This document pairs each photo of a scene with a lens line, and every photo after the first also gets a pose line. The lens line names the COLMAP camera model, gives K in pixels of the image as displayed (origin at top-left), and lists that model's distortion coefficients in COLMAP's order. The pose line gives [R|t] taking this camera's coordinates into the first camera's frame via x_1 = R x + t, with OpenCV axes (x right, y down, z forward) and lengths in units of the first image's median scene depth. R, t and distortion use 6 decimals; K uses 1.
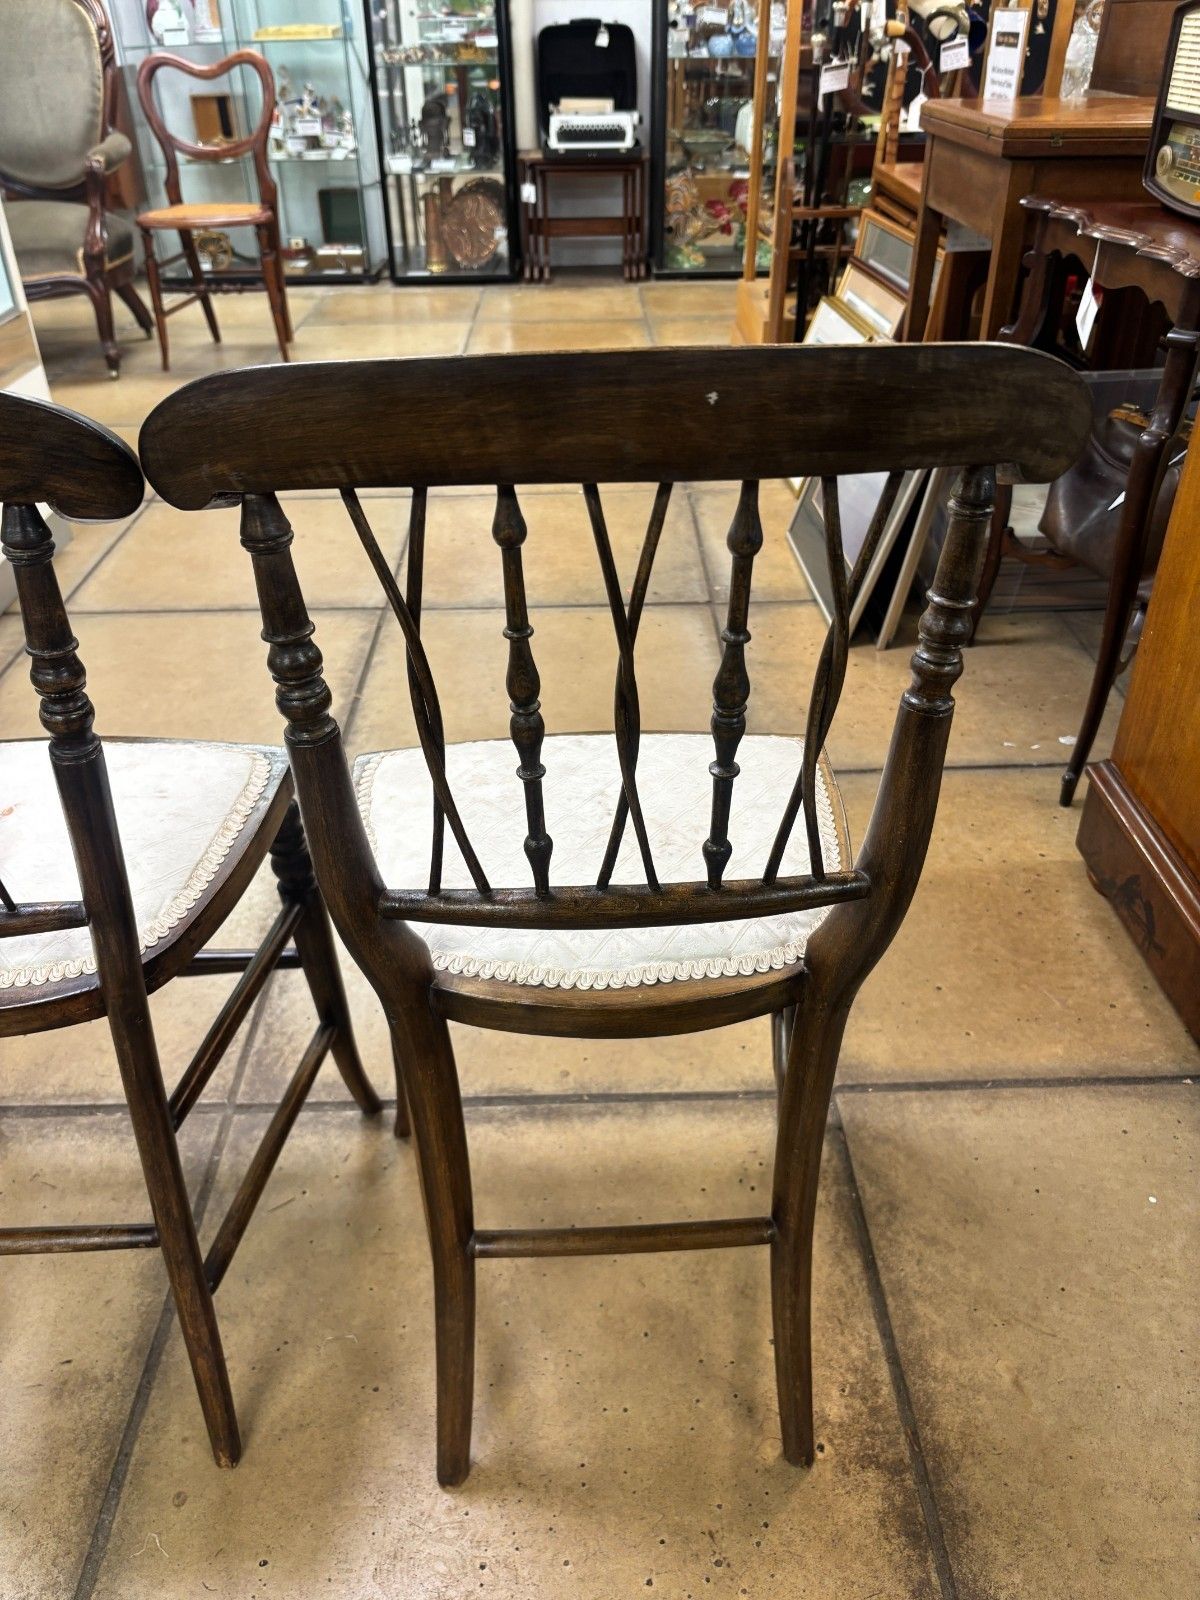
lens RADIAL K [[1242.2, 0, 601.0], [0, 1242.2, 802.9], [0, 0, 1]] dist [0.042578, -0.057417]
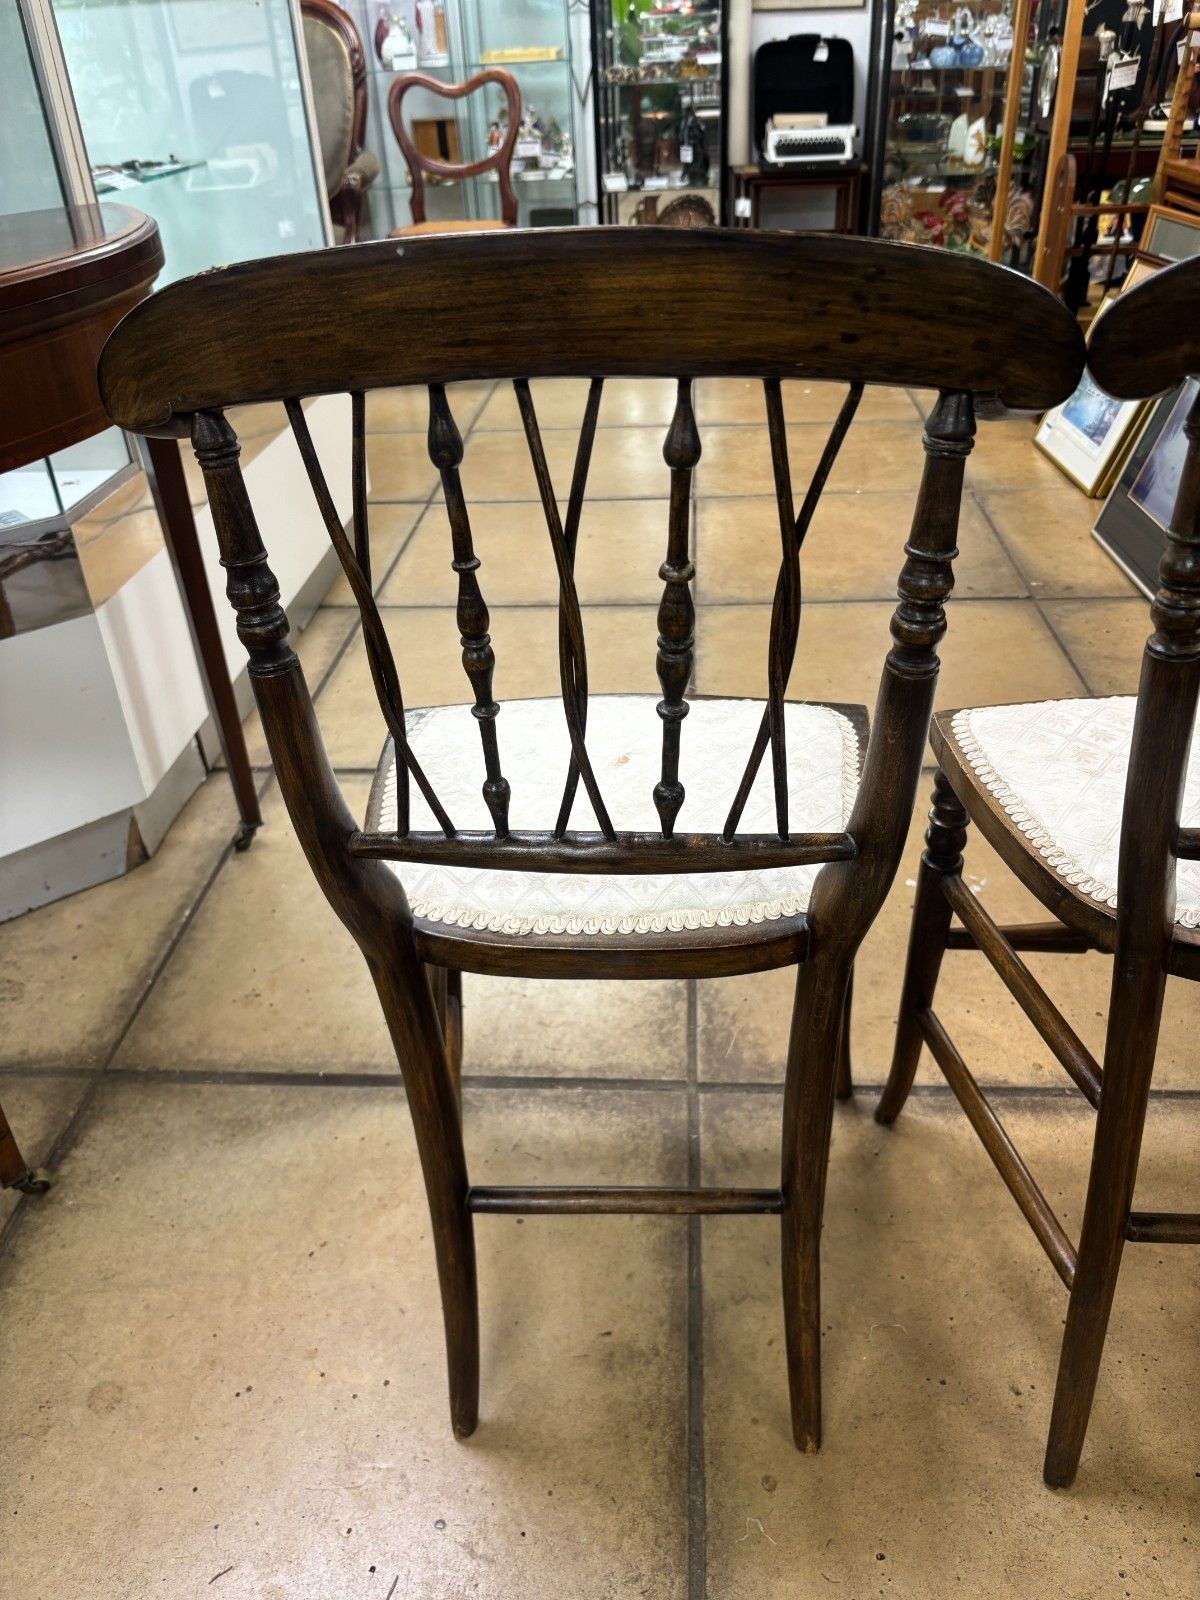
lens RADIAL K [[1242.2, 0, 595.6], [0, 1242.2, 796.8], [0, 0, 1]] dist [0.042578, -0.057417]
pose [[0.996187, 0.018702, -0.085219, -0.335086], [-0.020931, 0.999460, -0.025344, 0.050505], [0.084699, 0.027032, 0.996040, 0.019814]]
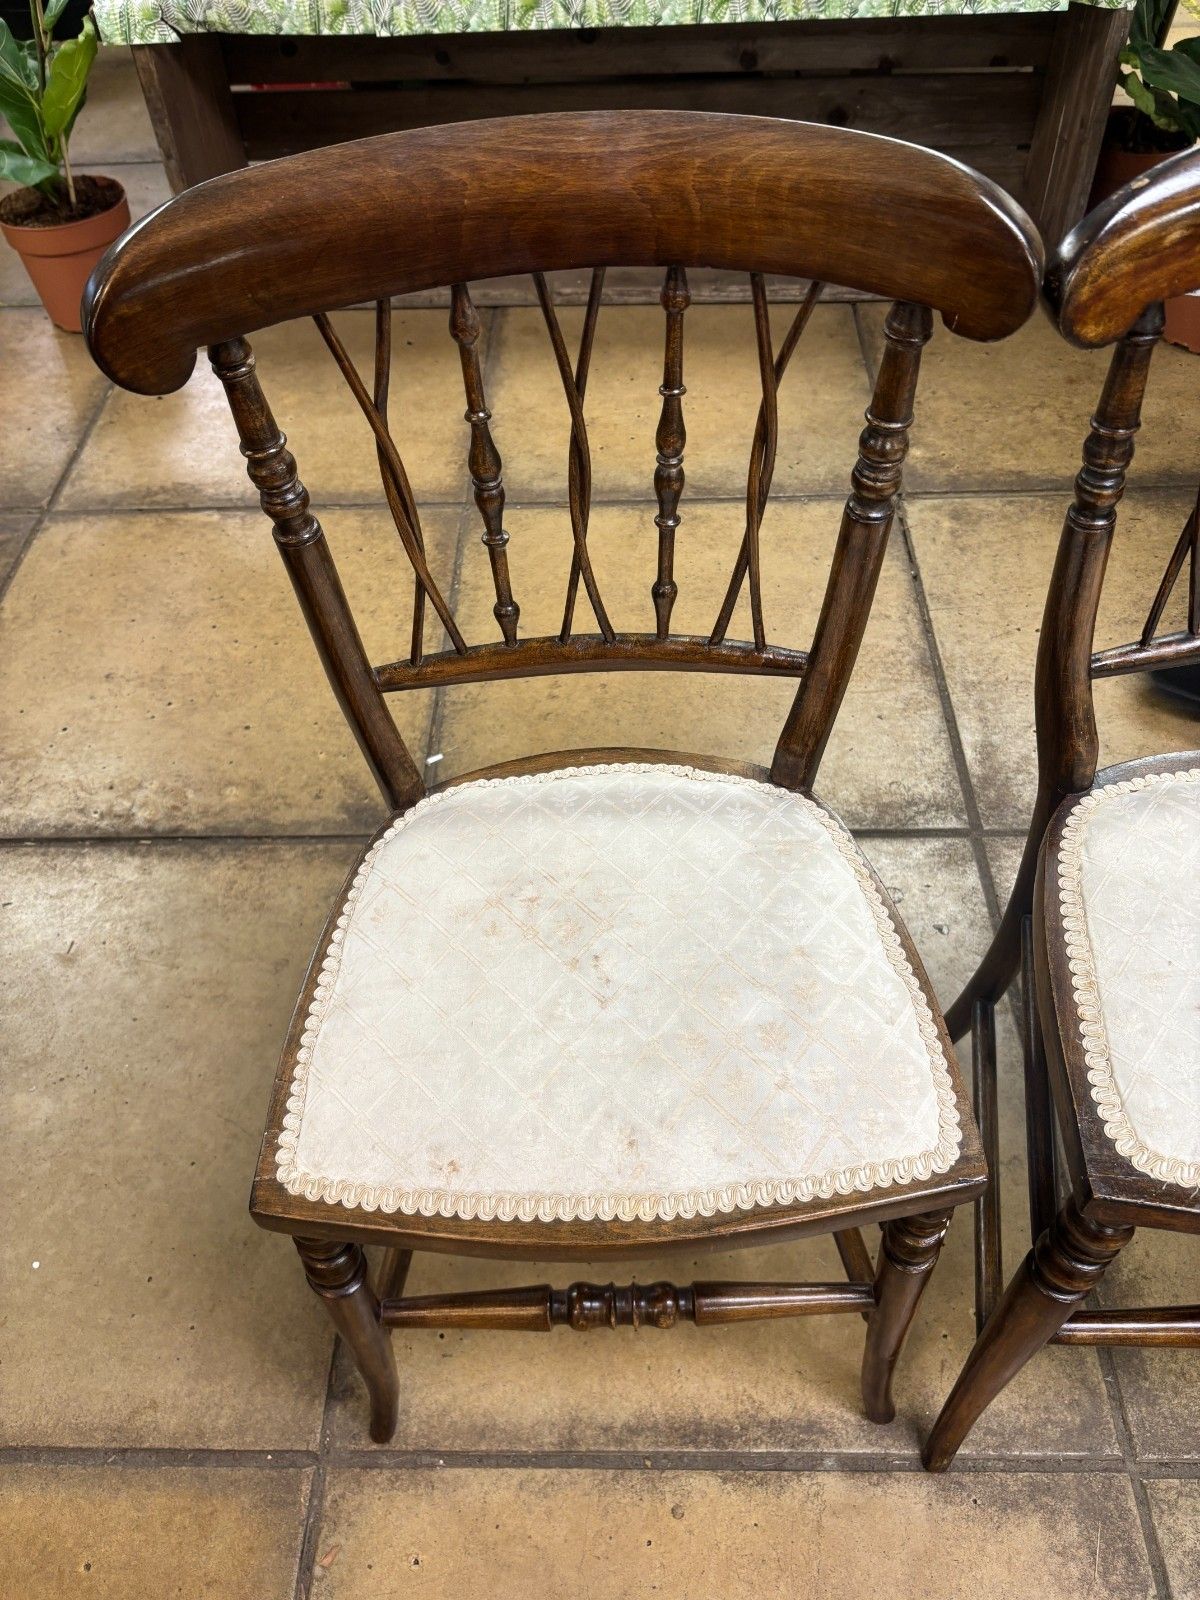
lens RADIAL K [[1242.2, 0, 592.4], [0, 1242.2, 798.1], [0, 0, 1]] dist [0.042578, -0.057417]
pose [[-0.998079, 0.004242, 0.061814, -0.031334], [0.061833, 0.132007, 0.989318, -0.636628], [-0.003963, 0.991240, -0.132016, 0.804459]]
